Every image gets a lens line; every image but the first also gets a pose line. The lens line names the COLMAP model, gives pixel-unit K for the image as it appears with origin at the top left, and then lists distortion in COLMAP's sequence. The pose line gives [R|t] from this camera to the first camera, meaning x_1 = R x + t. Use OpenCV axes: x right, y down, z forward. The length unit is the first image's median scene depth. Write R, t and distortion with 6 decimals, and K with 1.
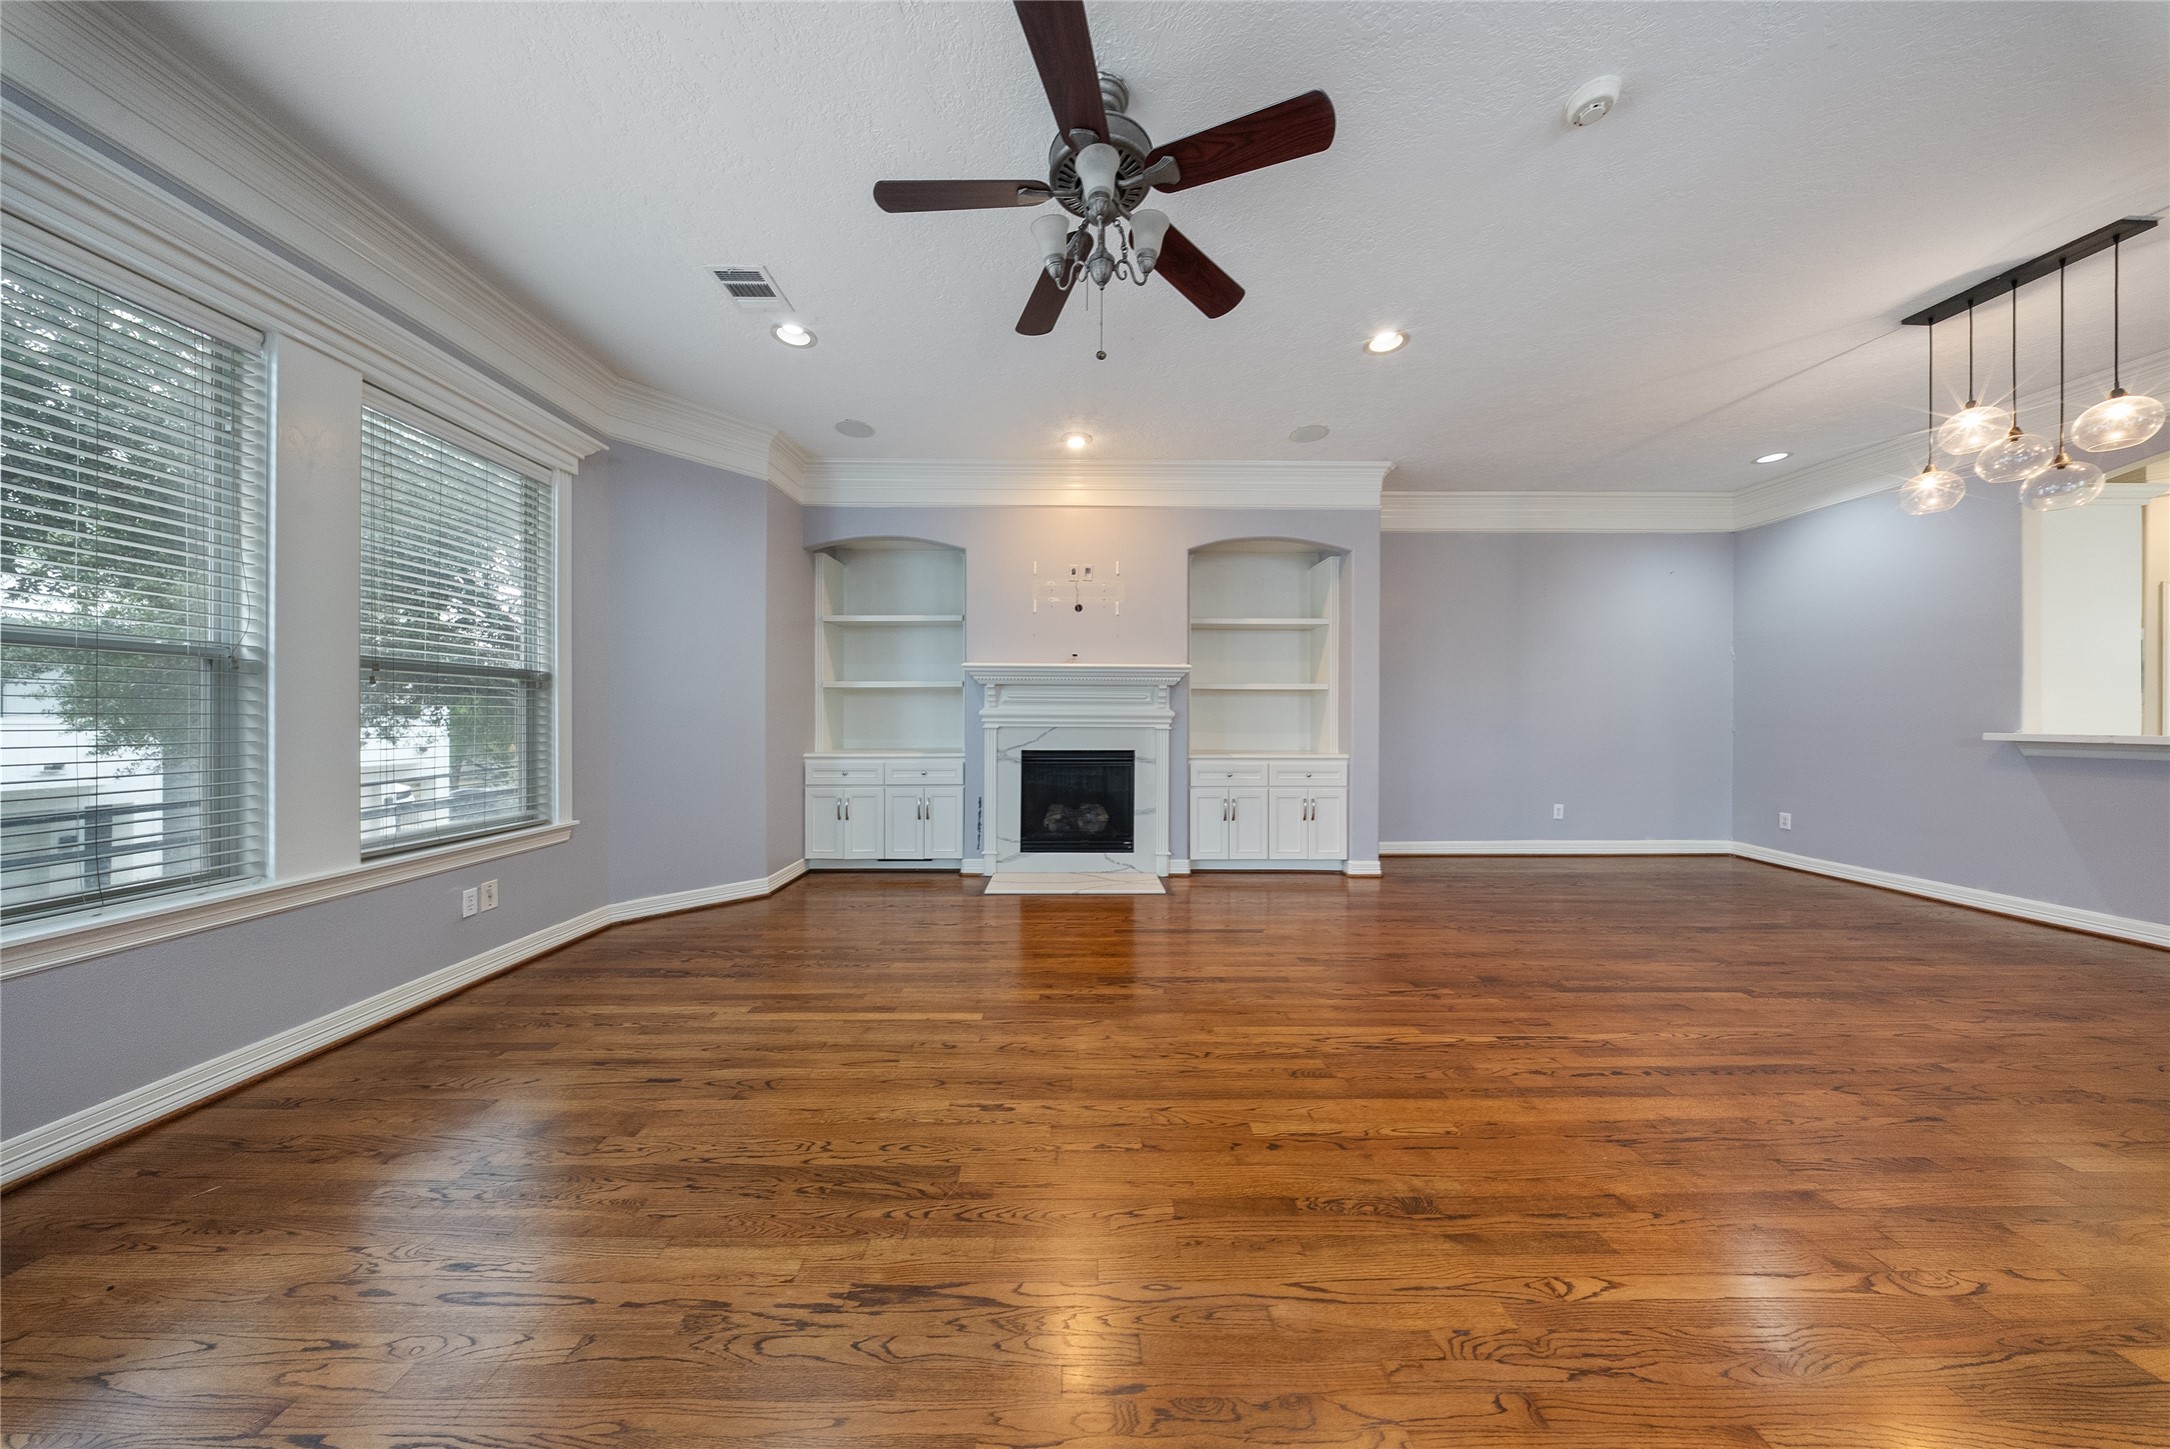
lens RADIAL K [[643.0, 0, 1084.2], [0, 643.0, 715.8], [0, 0, 1]] dist [0.002659, -0.000197]
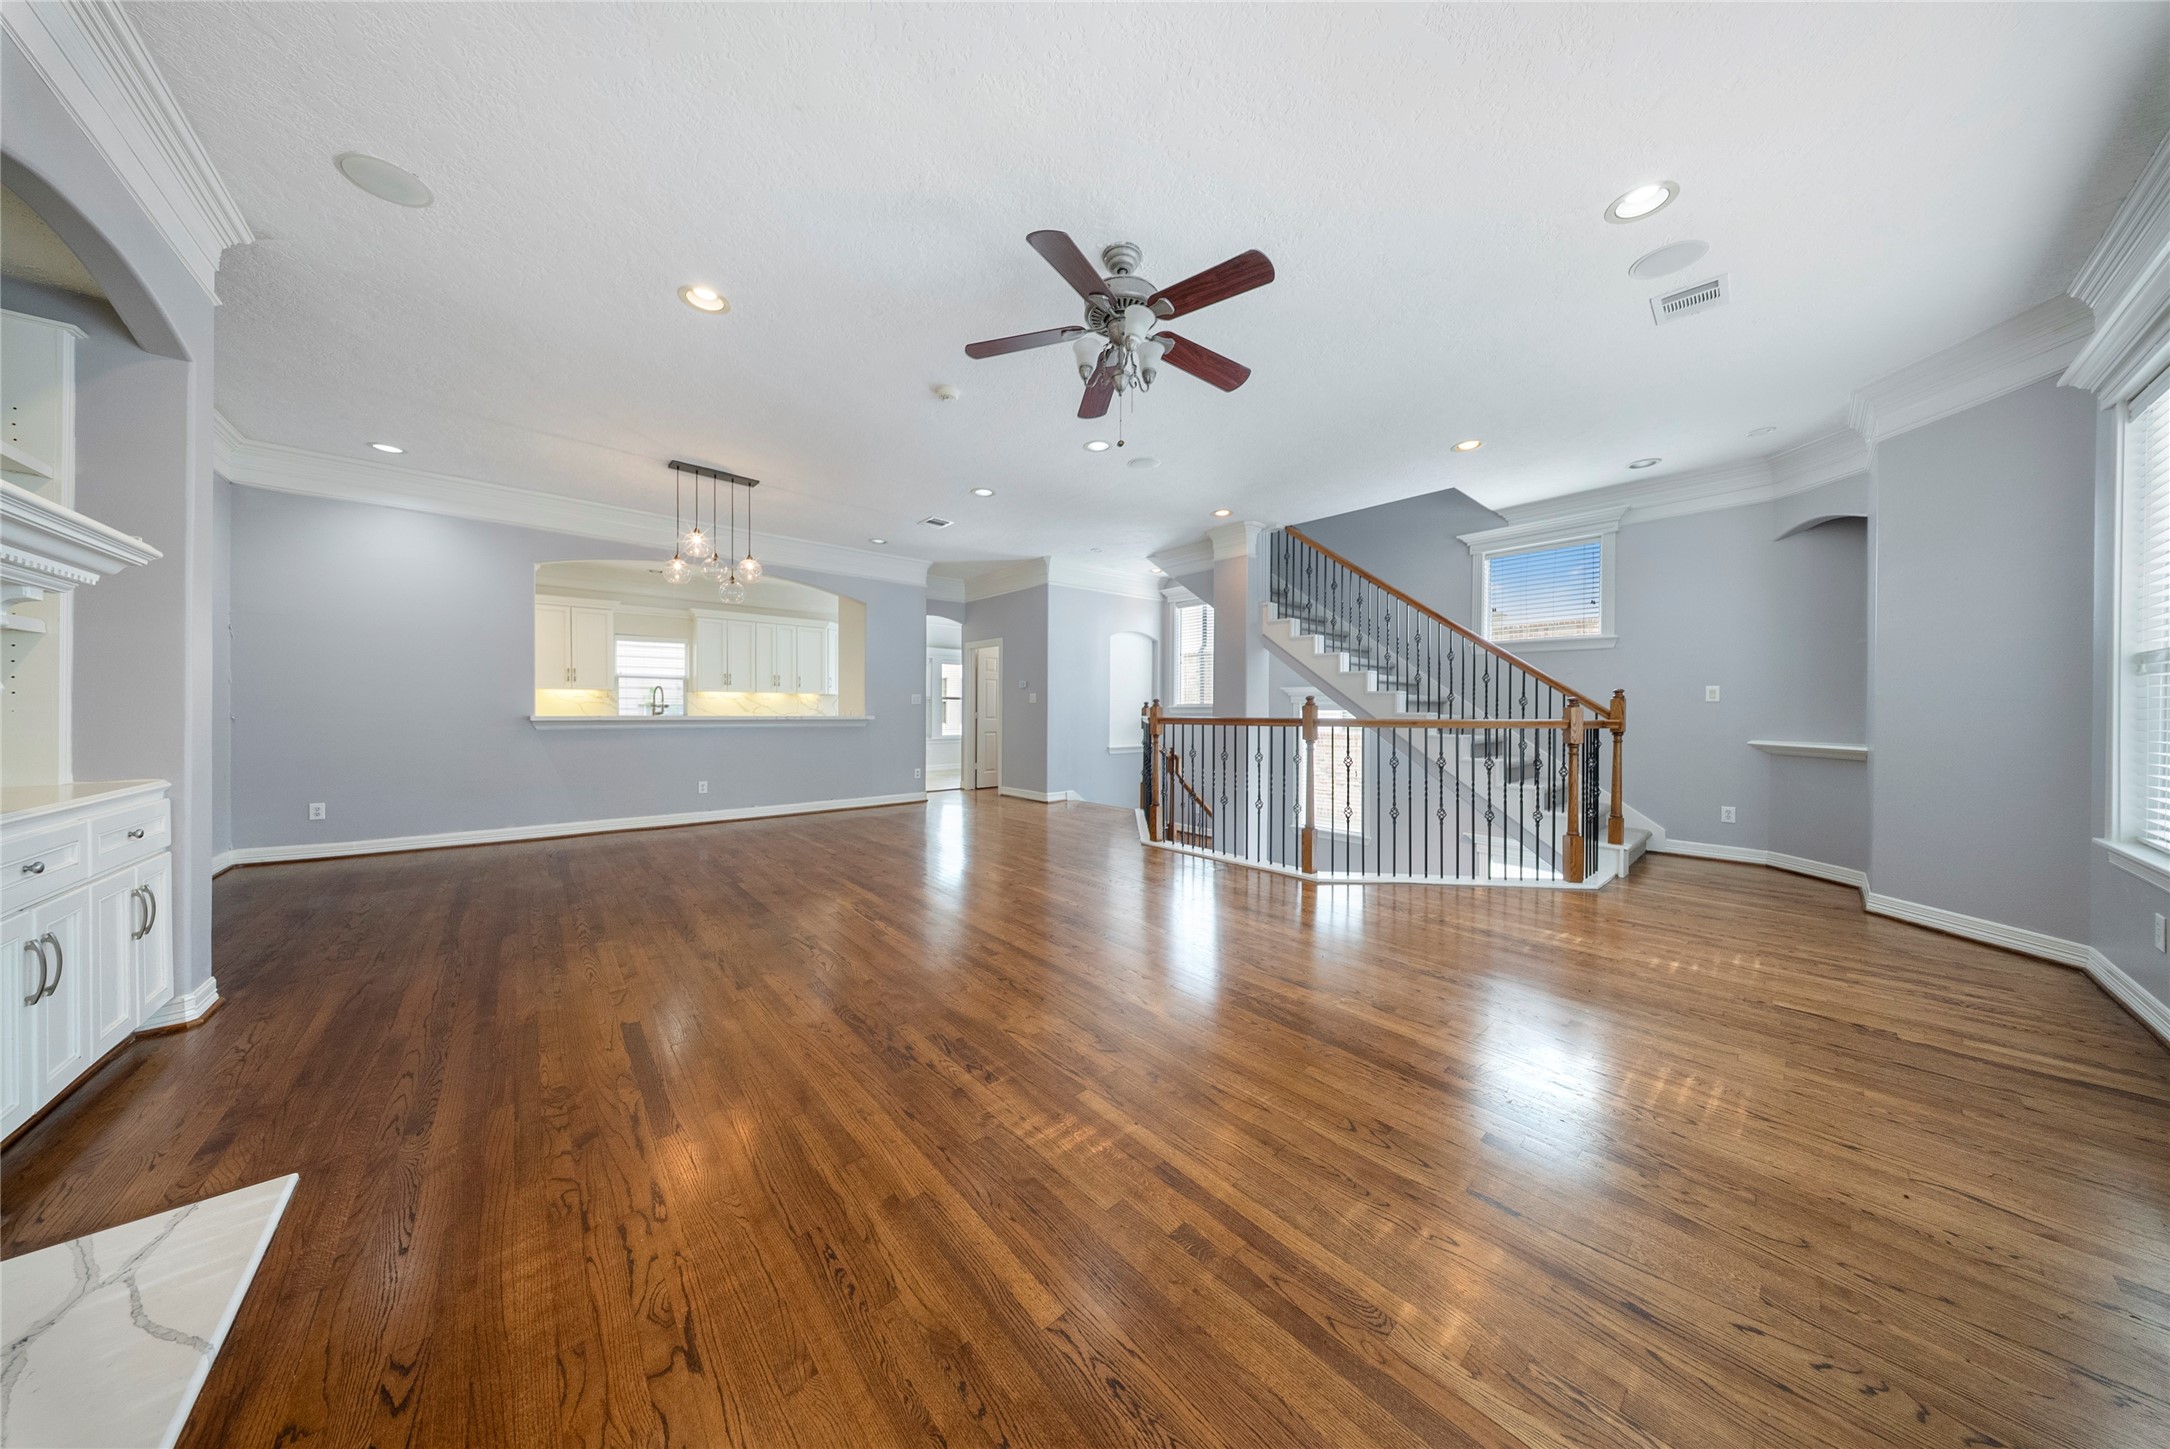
lens RADIAL K [[643.0, 0, 1081.9], [0, 643.0, 714.6], [0, 0, 1]] dist [0.002659, -0.000197]
pose [[-0.656405, -0.006747, 0.754379, -0.384472], [-0.004170, 0.999977, 0.005315, 0.007552], [-0.754398, 0.000343, -0.656418, 0.787393]]
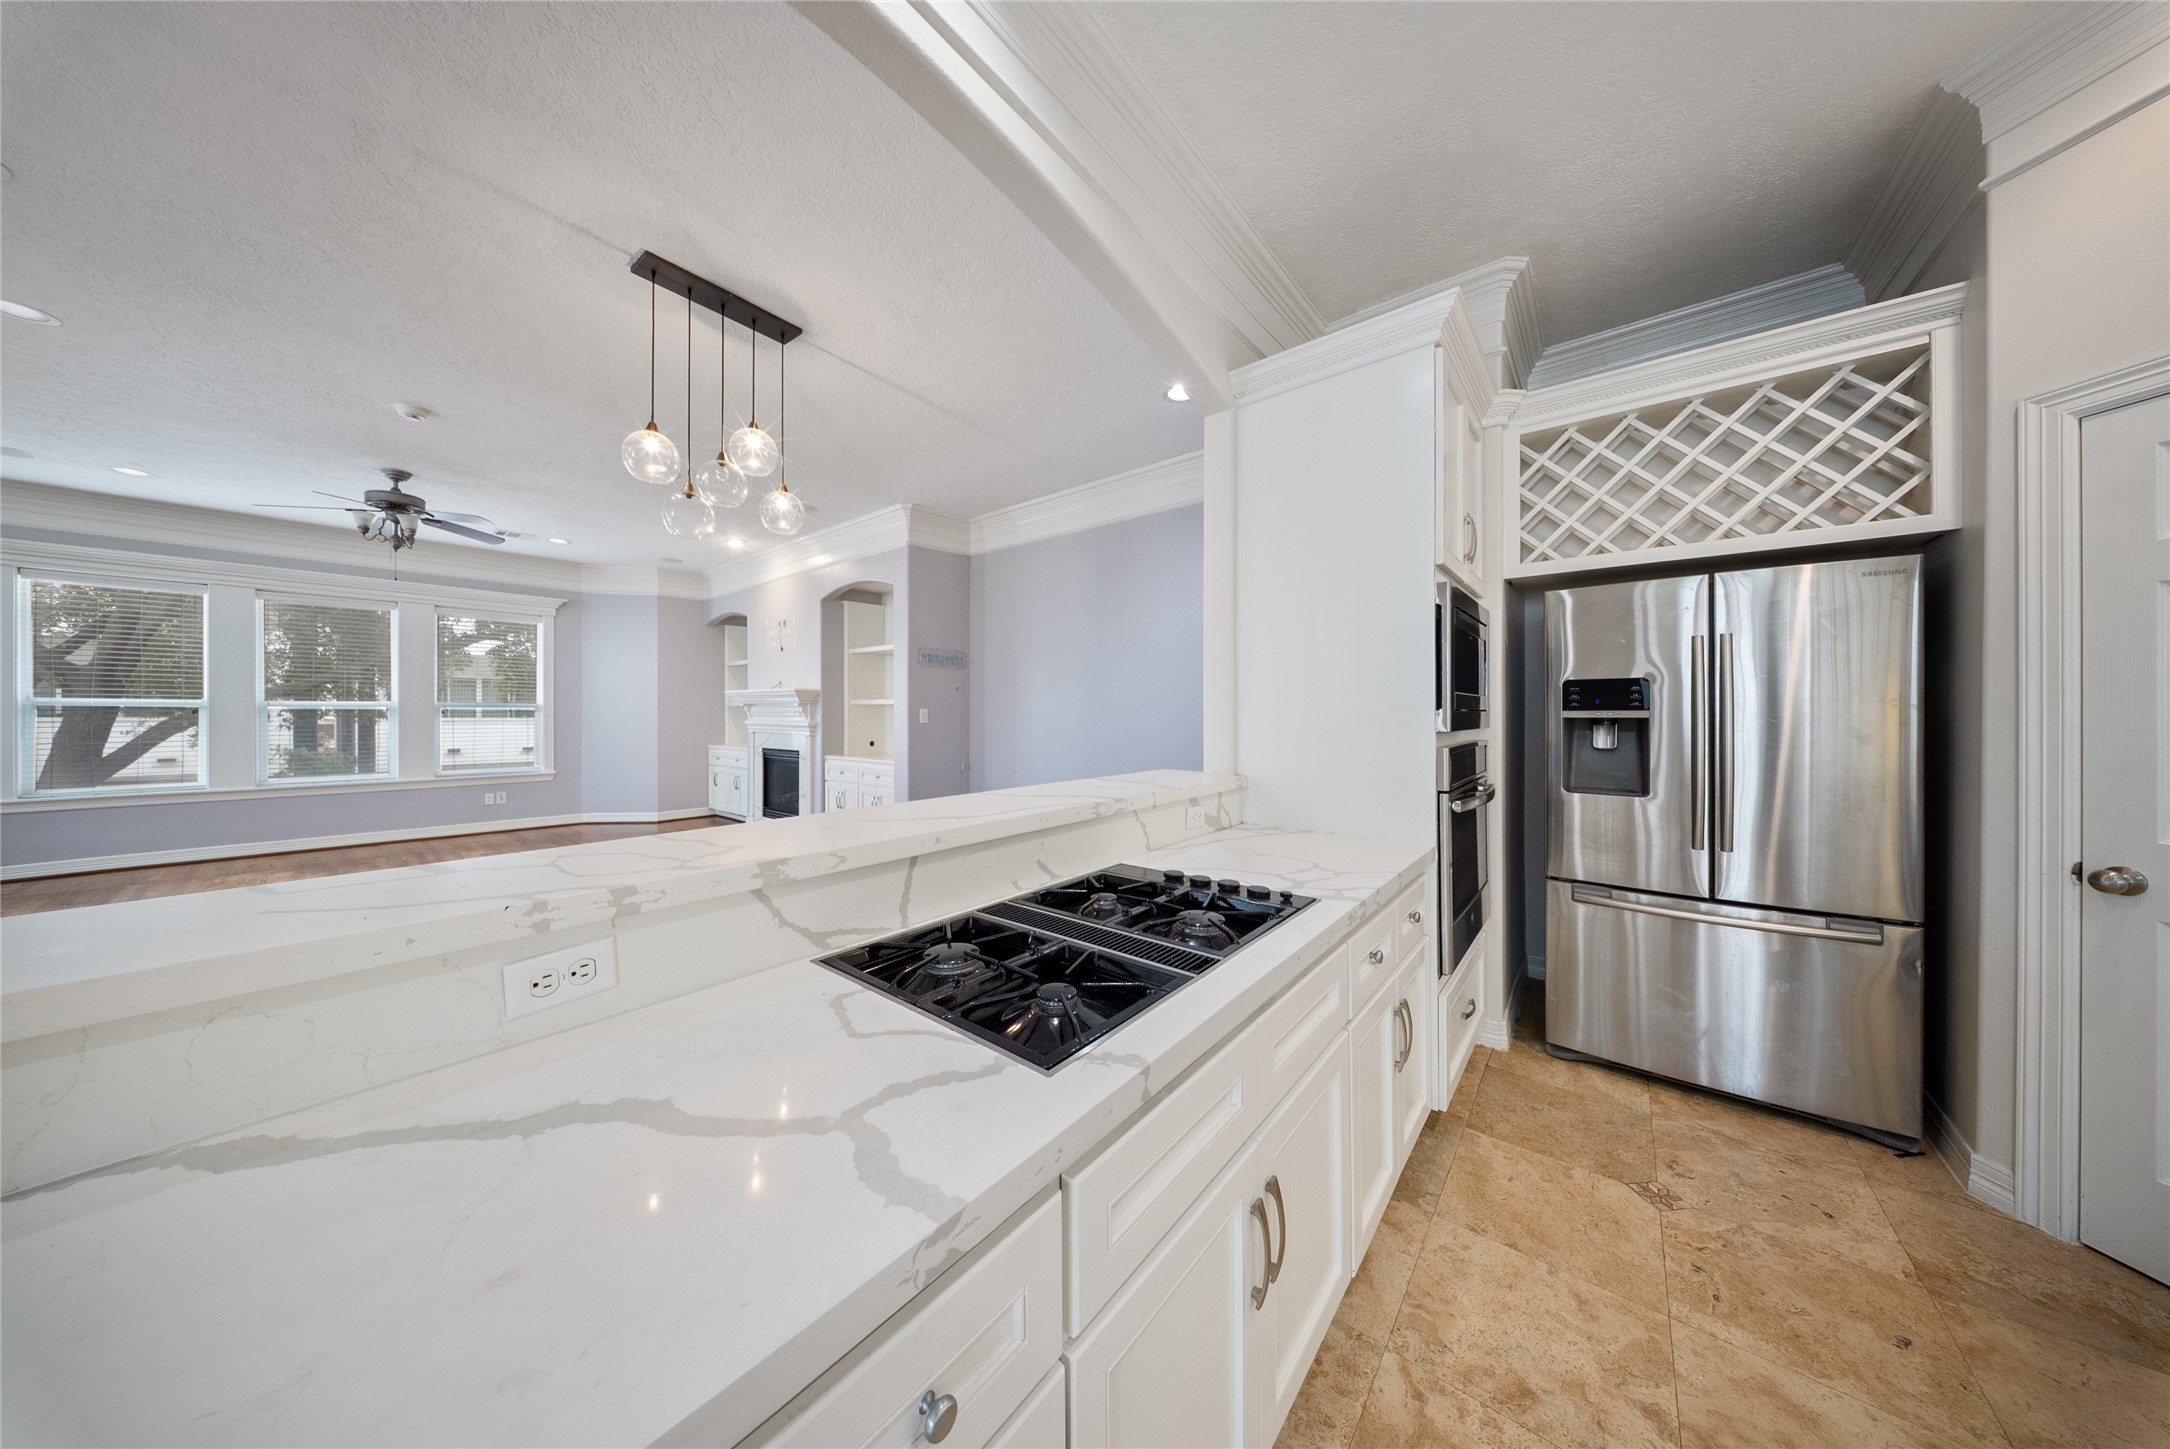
lens RADIAL K [[643.0, 0, 1064.8], [0, 643.0, 716.3], [0, 0, 1]] dist [0.002659, -0.000197]
pose [[0.759822, 0.002927, -0.650125, 1.402433], [-0.000340, 0.999992, 0.004106, -0.026221], [0.650131, -0.002899, 0.759816, 0.325468]]
